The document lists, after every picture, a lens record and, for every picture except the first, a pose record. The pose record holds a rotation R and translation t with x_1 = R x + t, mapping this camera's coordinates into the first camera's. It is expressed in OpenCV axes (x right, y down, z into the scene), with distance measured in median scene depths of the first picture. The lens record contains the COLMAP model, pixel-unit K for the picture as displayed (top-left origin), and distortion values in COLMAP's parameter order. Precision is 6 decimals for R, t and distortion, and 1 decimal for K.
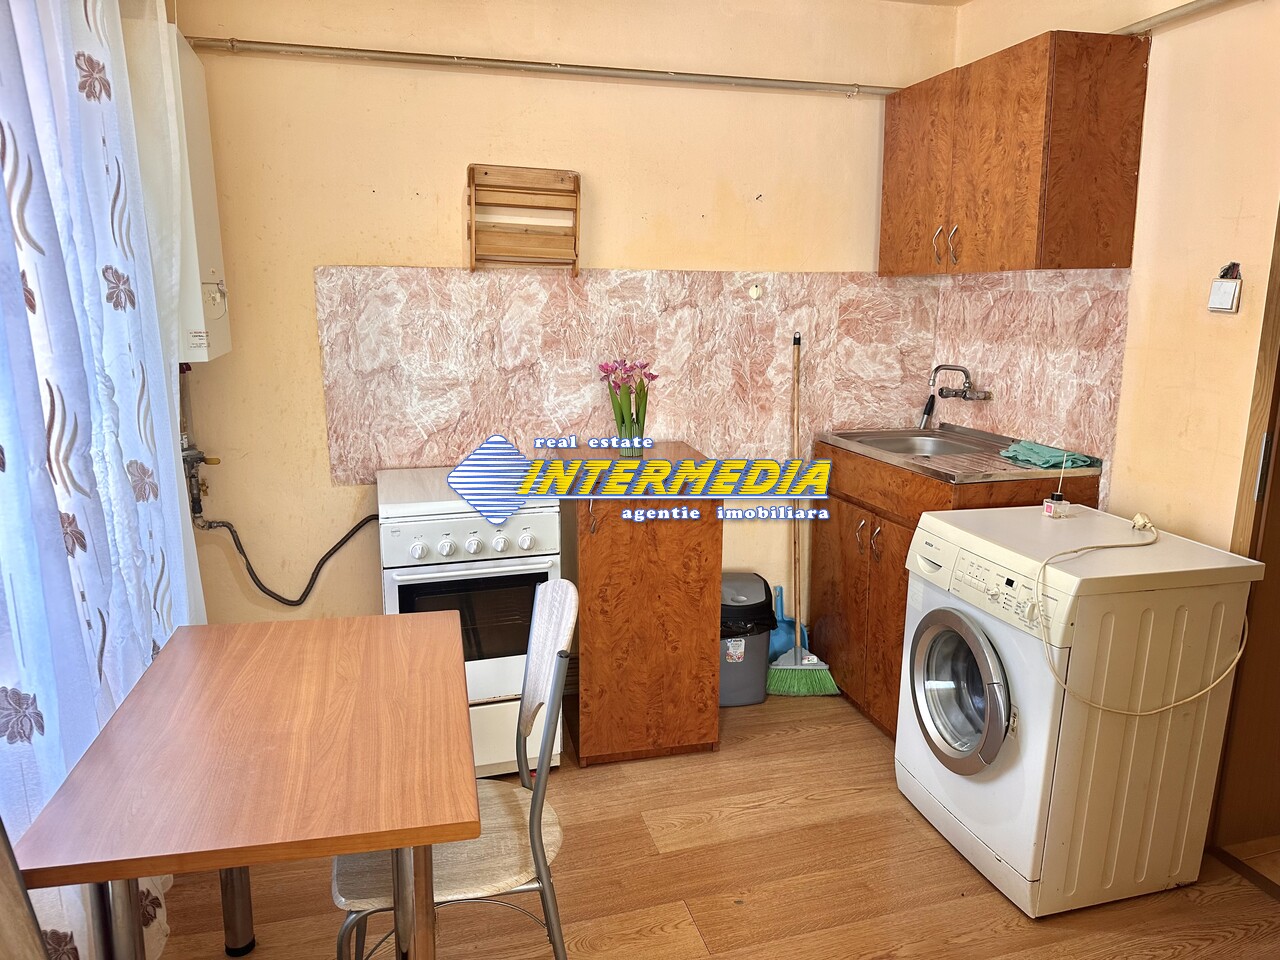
lens RADIAL K [[900.0, 0, 653.2], [0, 900.0, 485.4], [0, 0, 1]] dist [0.057762, -0.067162]
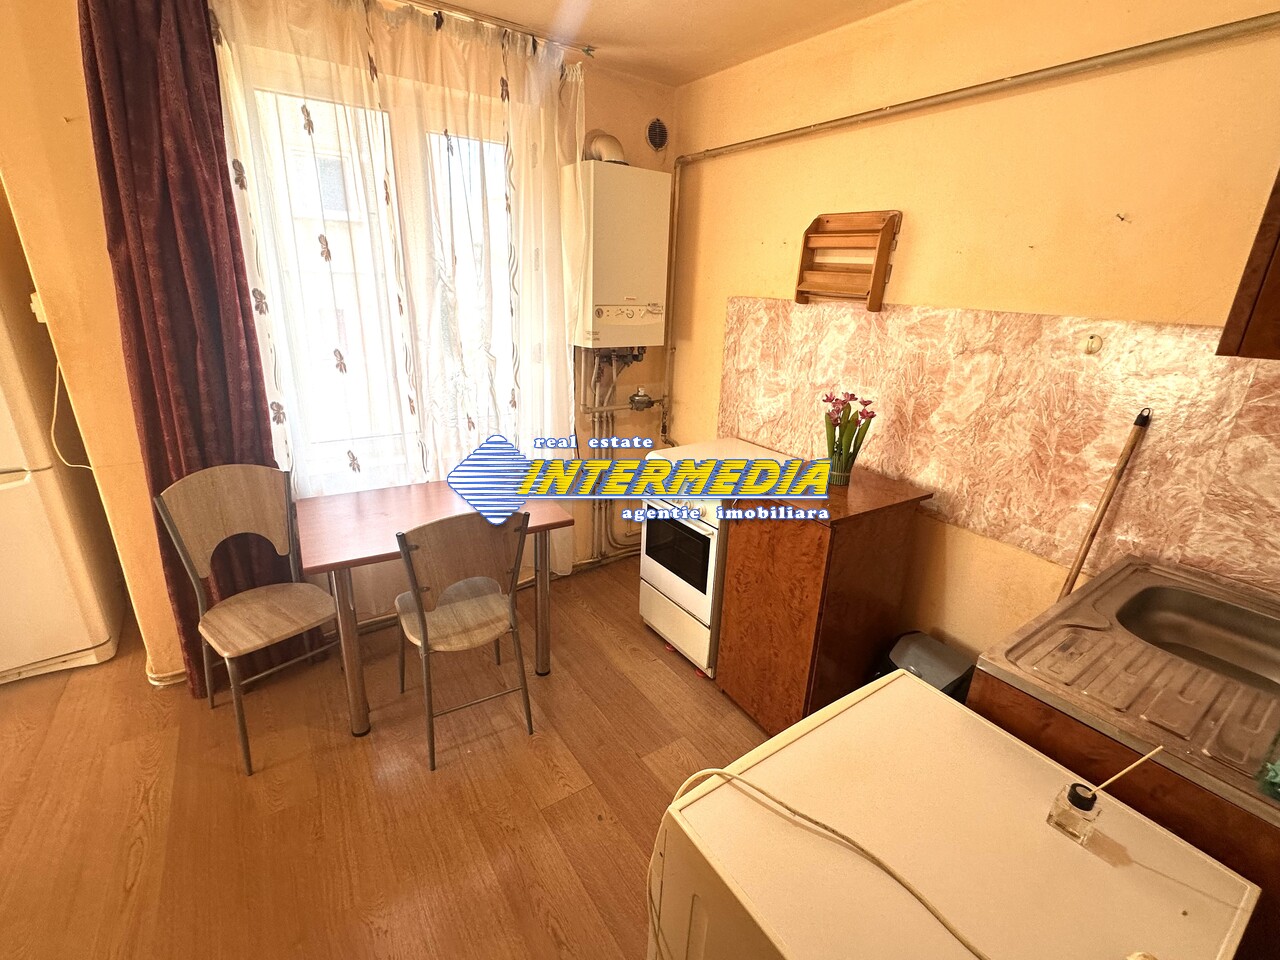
lens RADIAL K [[569.5, 0, 636.1], [0, 569.5, 474.6], [0, 0, 1]] dist [-0.010550, 0.000829]
pose [[0.285071, 0.310339, -0.906876, 0.507441], [-0.233140, 0.940170, 0.248446, -0.151341], [0.929720, 0.140605, 0.340368, 0.538151]]
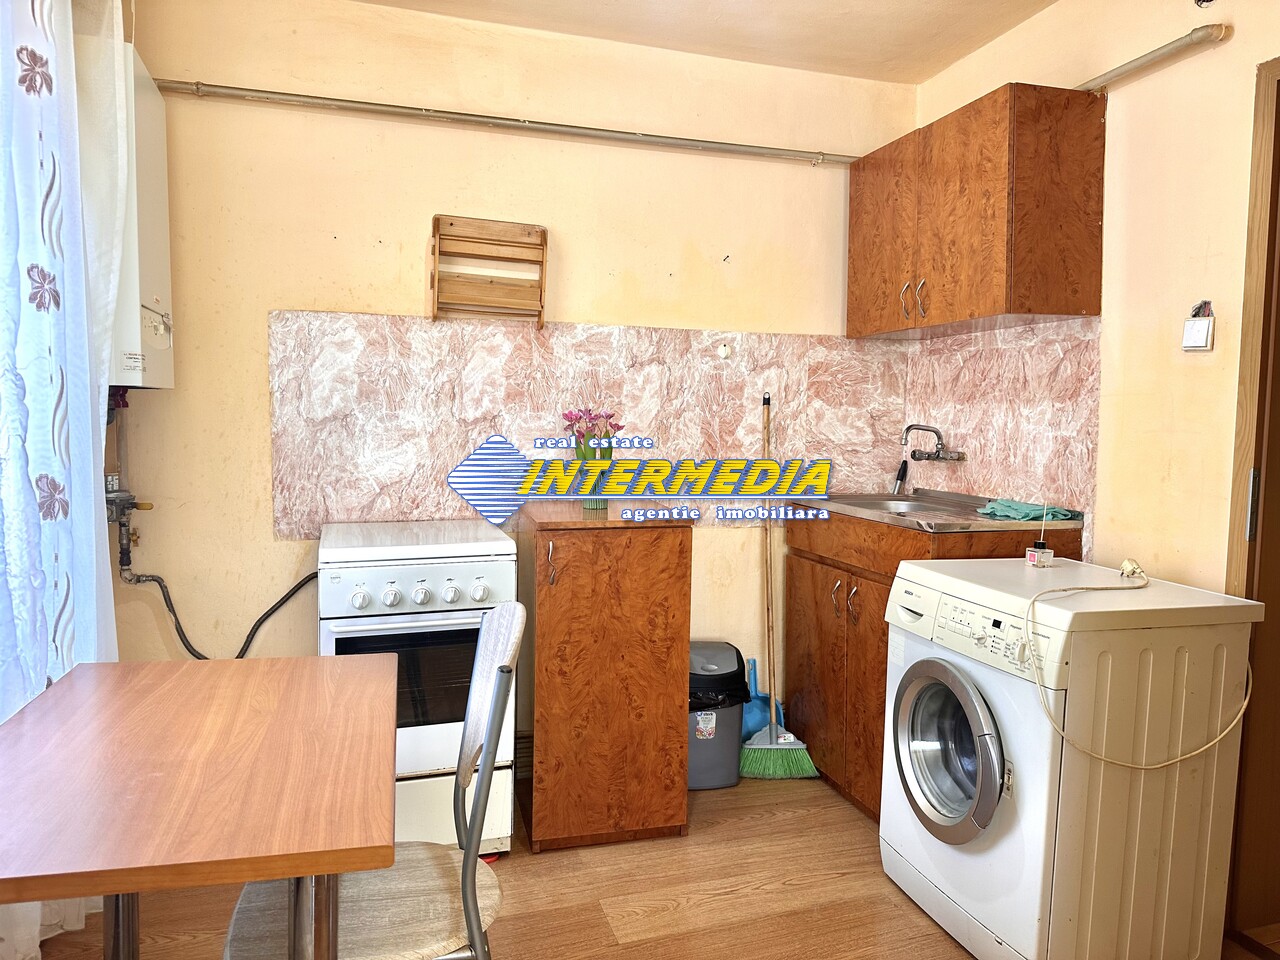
lens RADIAL K [[900.0, 0, 652.6], [0, 900.0, 478.8], [0, 0, 1]] dist [0.057762, -0.067162]
pose [[0.999575, 0.007858, 0.028058, 0.009316], [-0.003978, 0.990732, -0.135775, 0.063061], [-0.028865, 0.135605, 0.990342, 0.049402]]
